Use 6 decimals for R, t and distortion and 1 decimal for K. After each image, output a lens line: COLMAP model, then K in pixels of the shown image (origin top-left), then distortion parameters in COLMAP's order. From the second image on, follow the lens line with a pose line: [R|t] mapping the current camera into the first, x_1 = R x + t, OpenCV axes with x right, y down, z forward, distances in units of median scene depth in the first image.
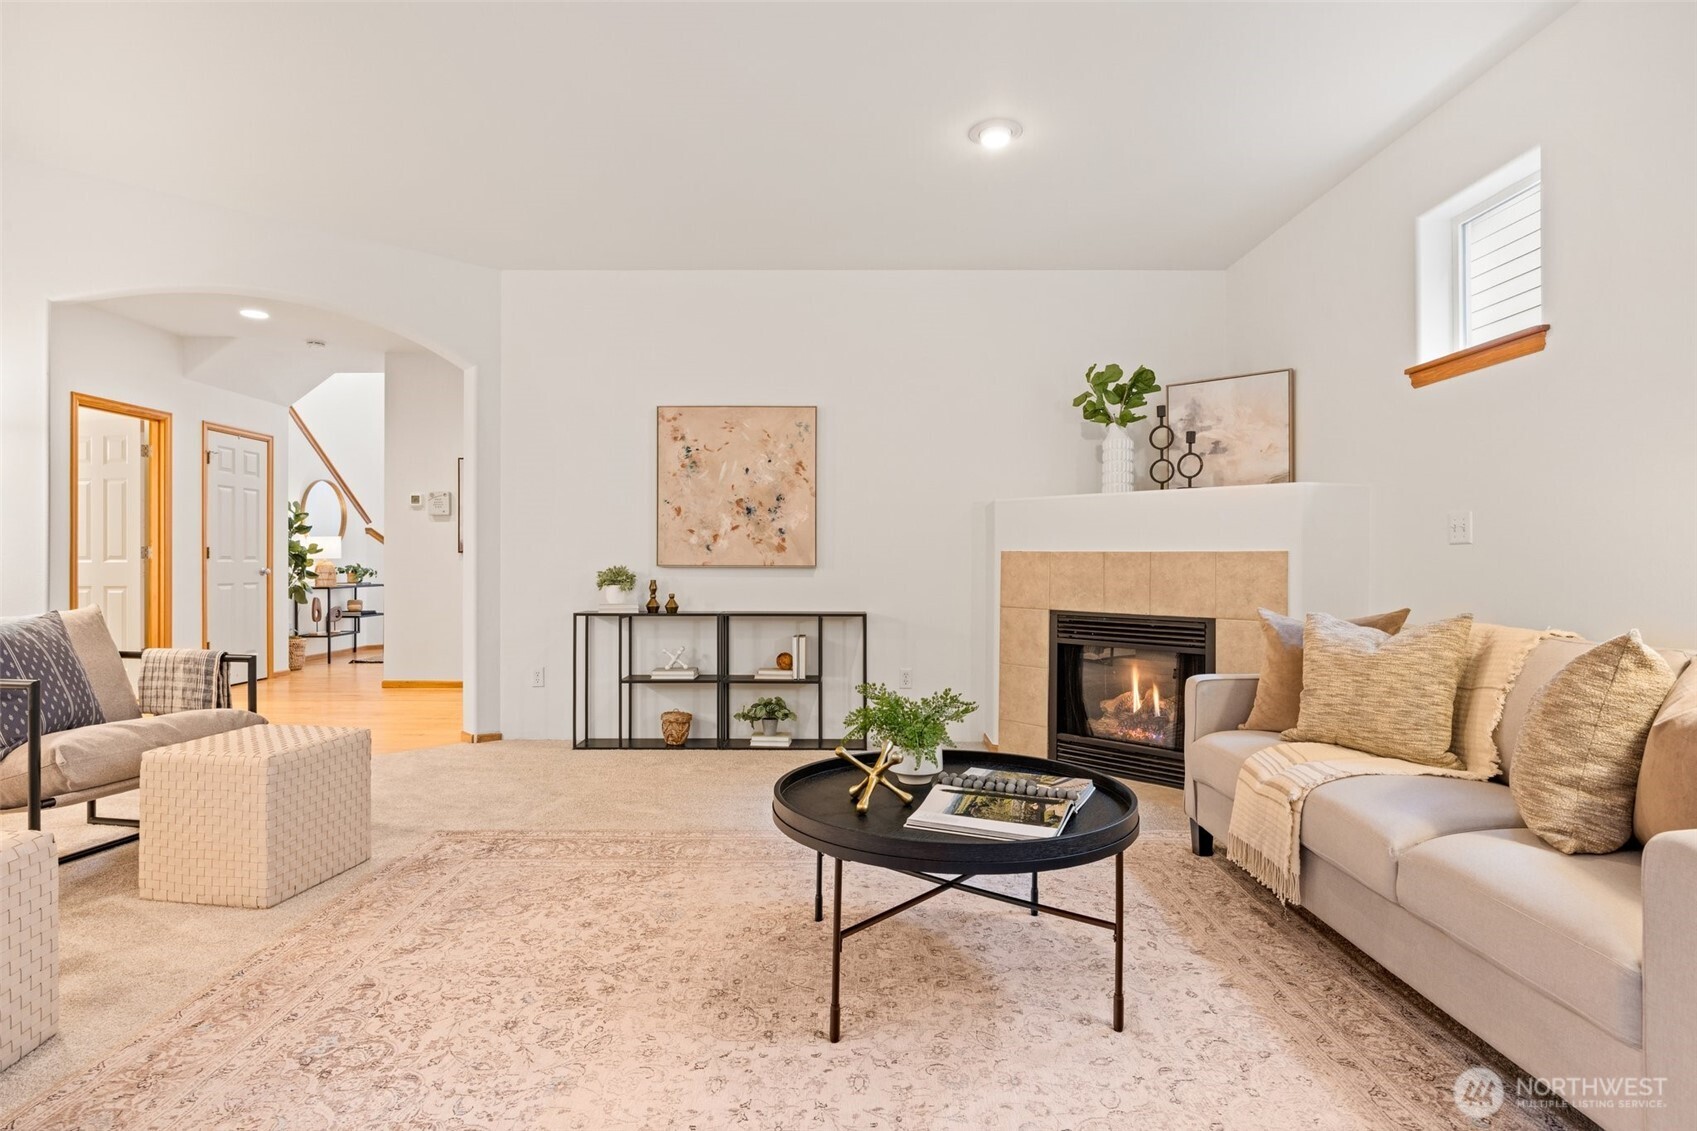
lens RADIAL K [[863.8, 0, 848.5], [0, 863.8, 565.5], [0, 0, 1]] dist [-0.000961, -0.000064]
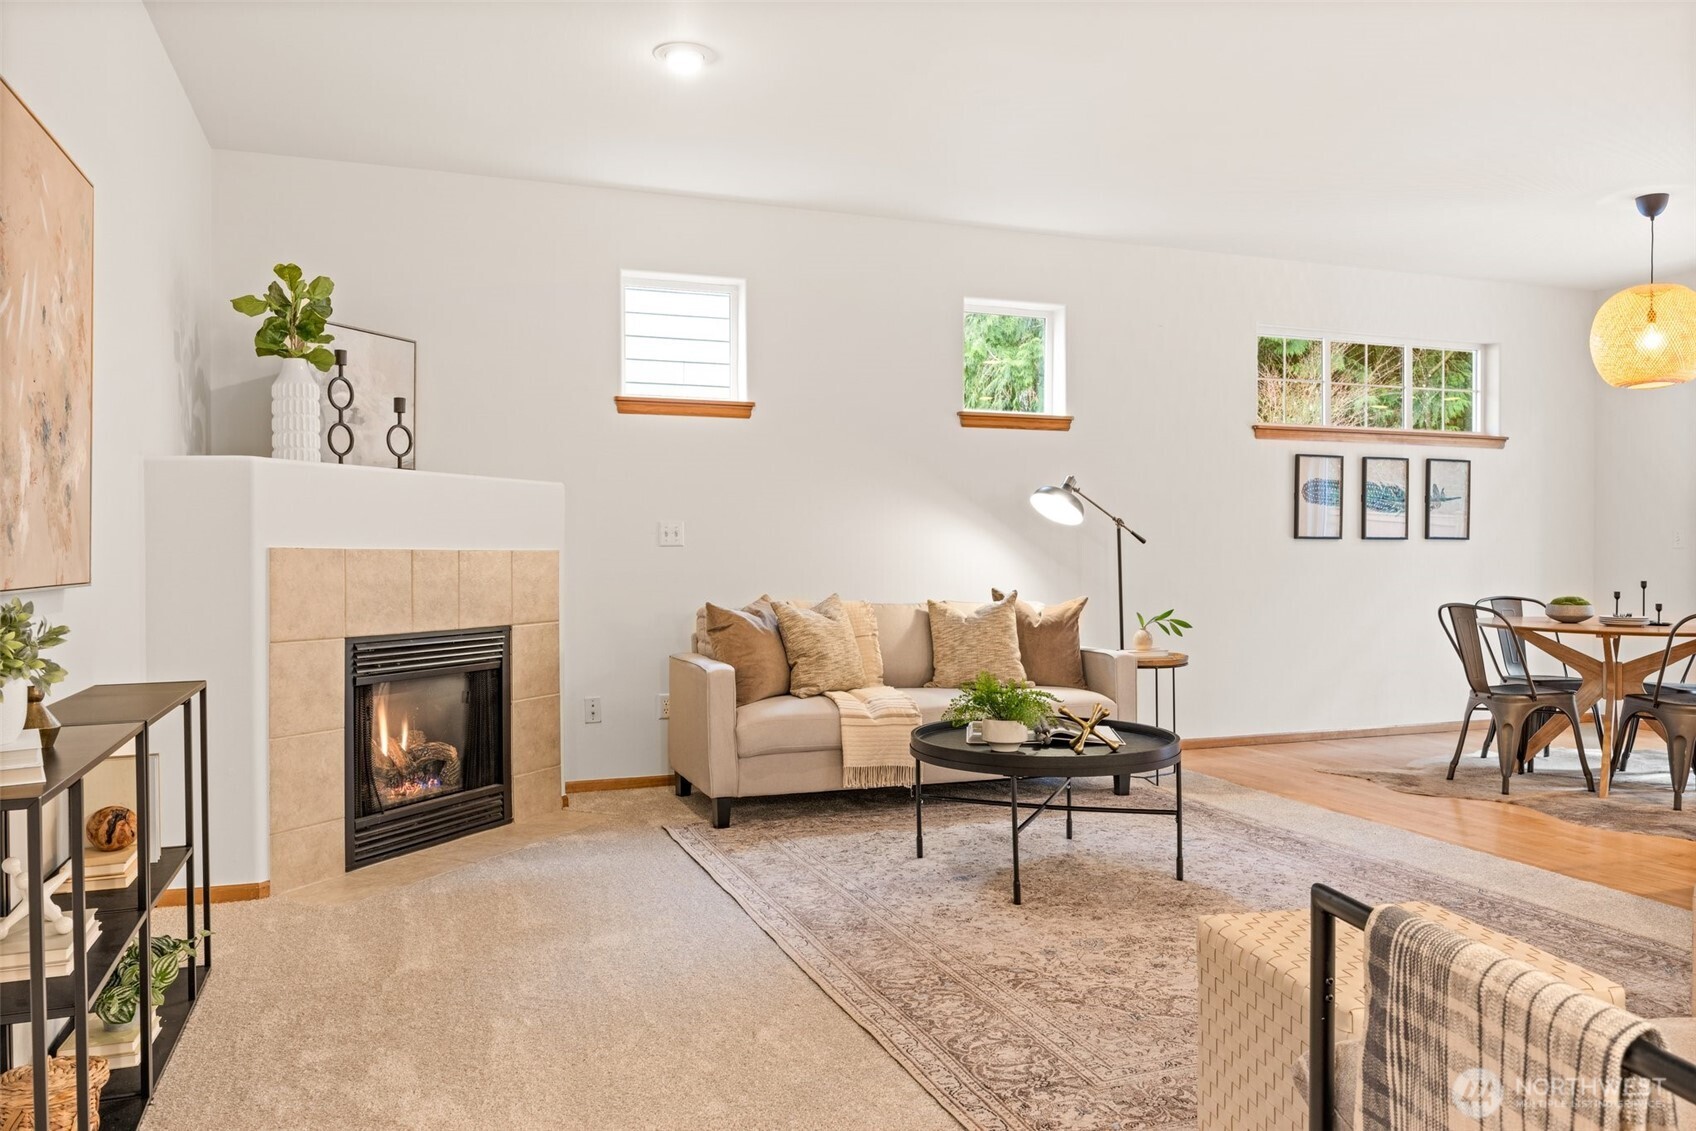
lens RADIAL K [[1219.8, 0, 848.0], [0, 1219.8, 565.5], [0, 0, 1]] dist [0.001506, 0.000289]
pose [[-0.343110, -0.011522, 0.939224, -0.818009], [0.005492, 0.999883, 0.014272, -0.015436], [-0.939279, 0.010055, -0.343007, 1.024104]]
